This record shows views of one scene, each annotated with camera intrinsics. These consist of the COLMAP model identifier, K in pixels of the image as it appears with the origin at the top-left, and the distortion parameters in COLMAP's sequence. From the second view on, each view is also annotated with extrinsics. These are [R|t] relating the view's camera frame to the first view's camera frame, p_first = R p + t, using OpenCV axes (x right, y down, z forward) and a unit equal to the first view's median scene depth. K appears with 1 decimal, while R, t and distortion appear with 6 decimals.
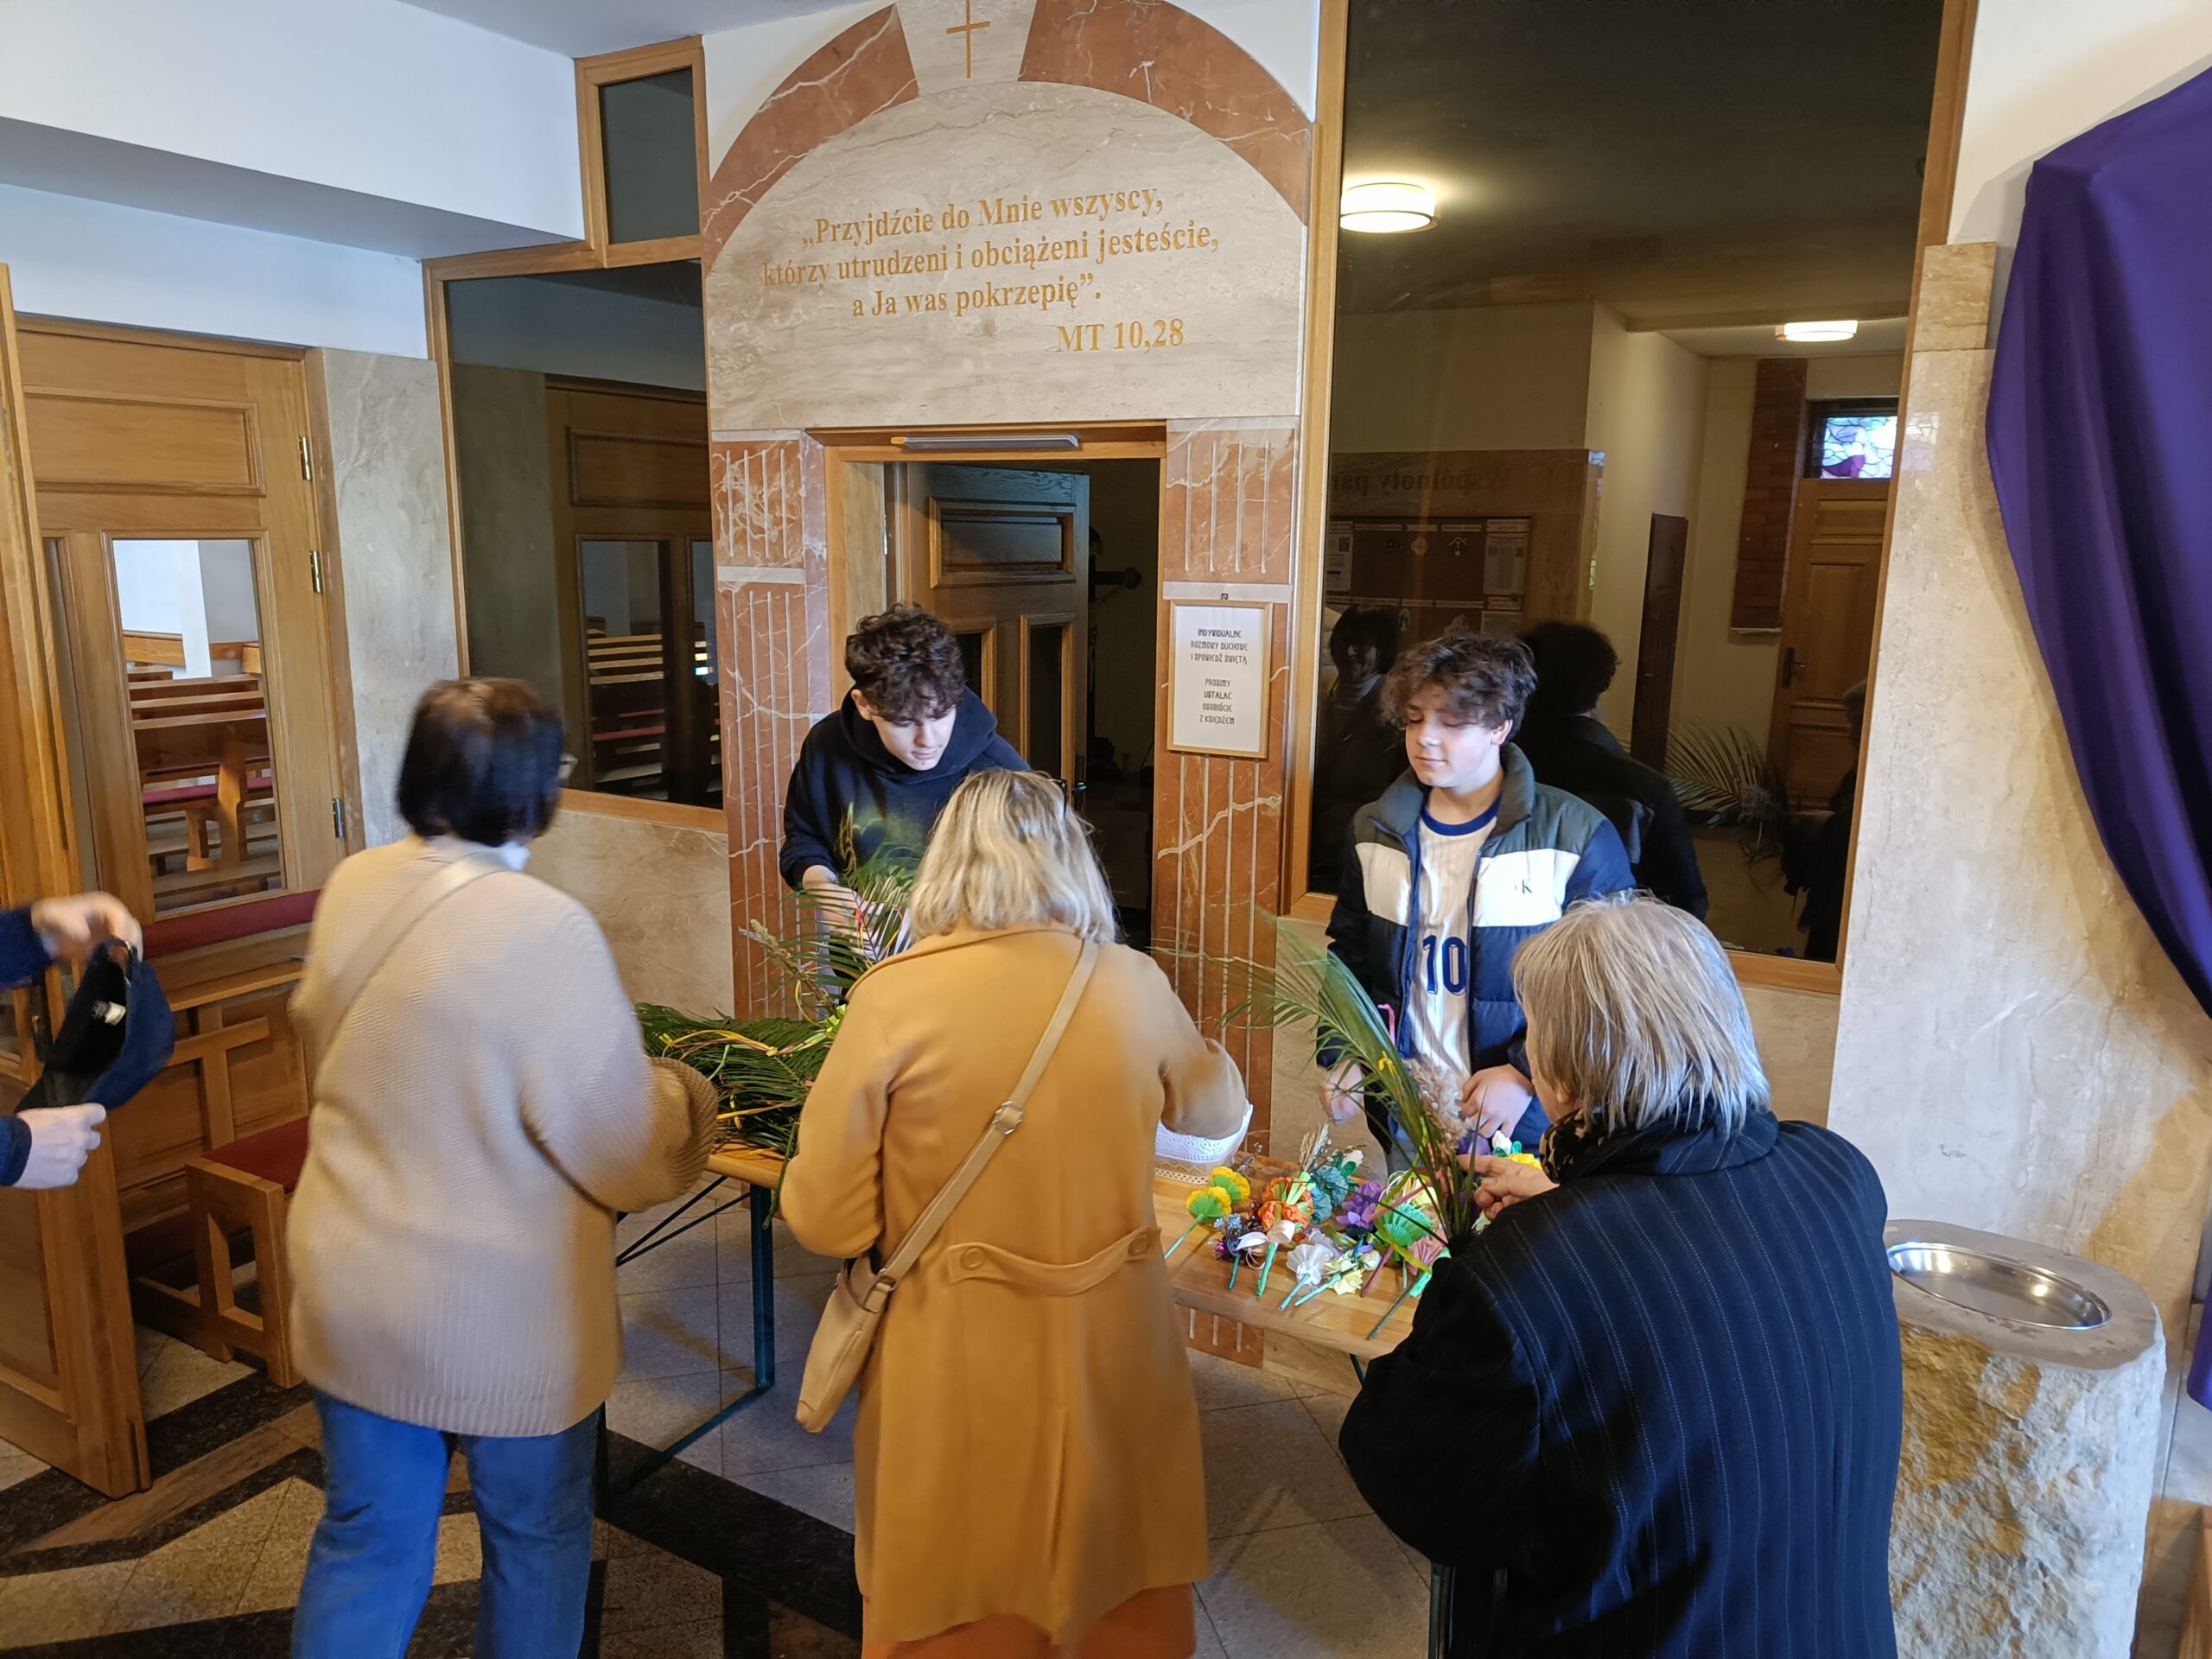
lens RADIAL K [[1534.5, 0, 1080.6], [0, 1534.5, 812.2], [0, 0, 1]] dist [0.003685, 0.002392]
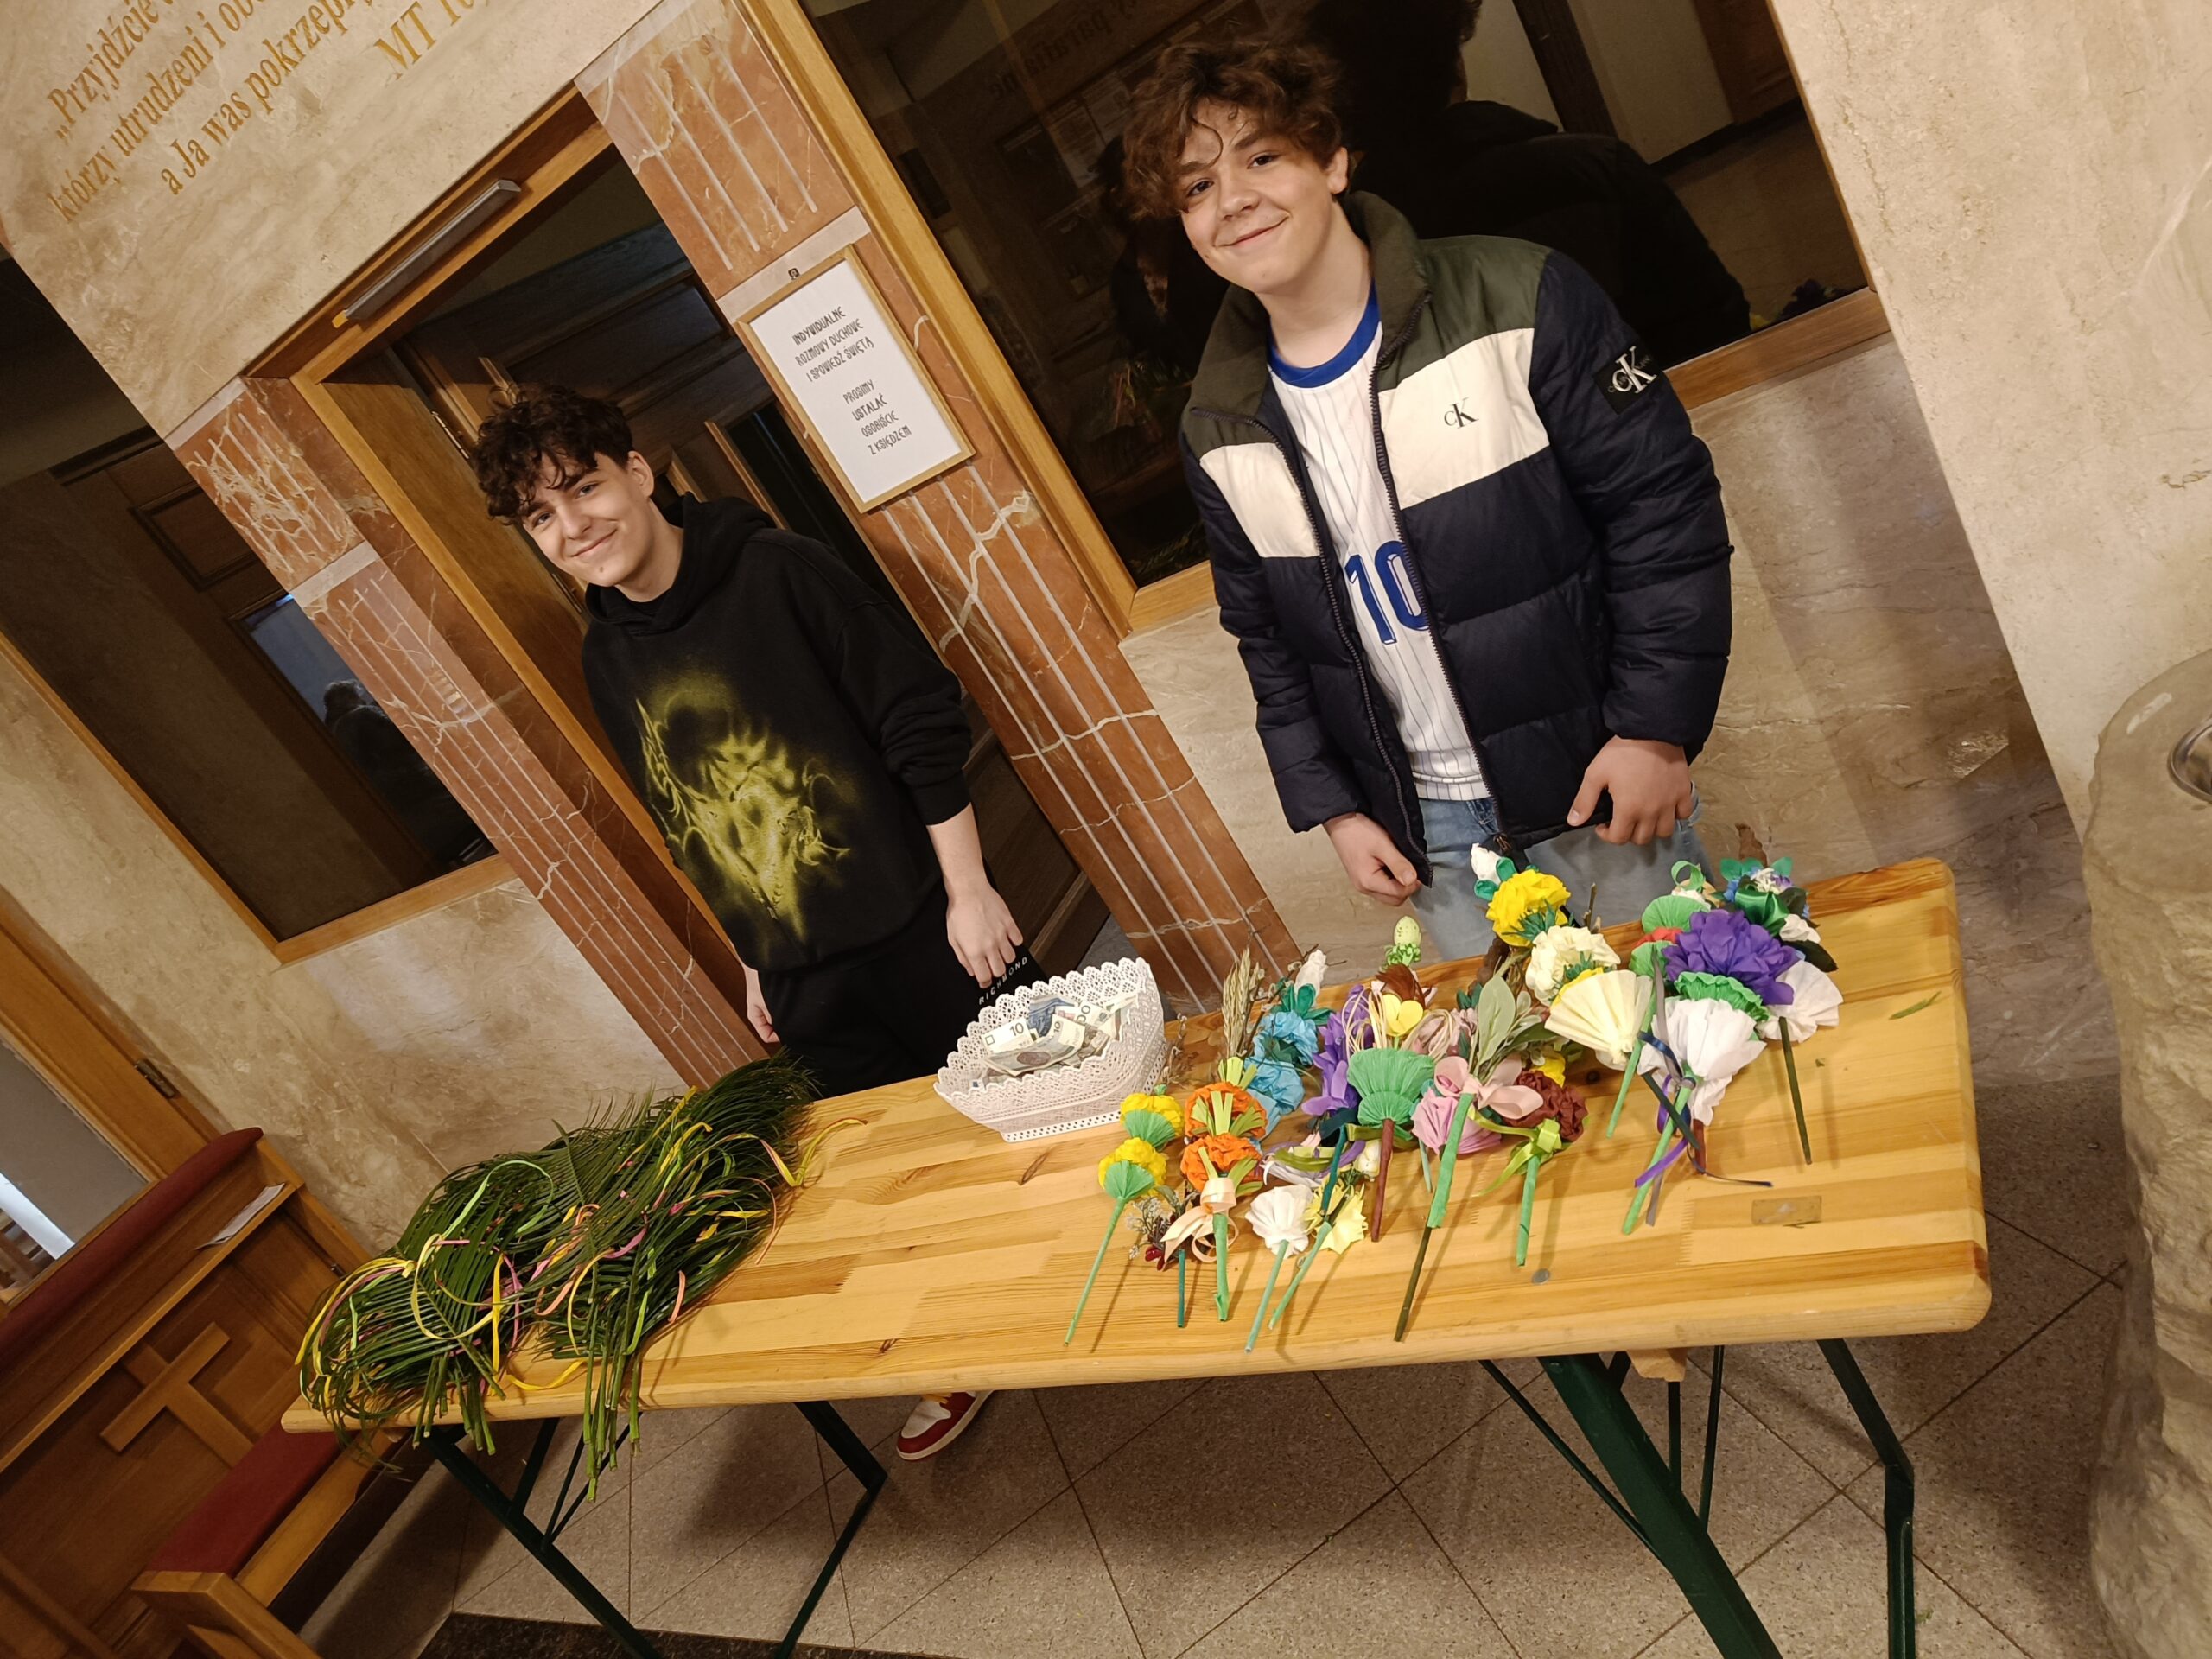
lens RADIAL K [[1577.0, 0, 1097.9], [0, 1577.0, 790.2], [0, 0, 1]] dist [-0.036701, 0.056759]
pose [[0.854118, -0.504827, -0.125030, 0.175006], [0.519251, 0.841315, 0.150226, 0.013026], [0.029351, -0.193232, 0.980714, 0.291188]]
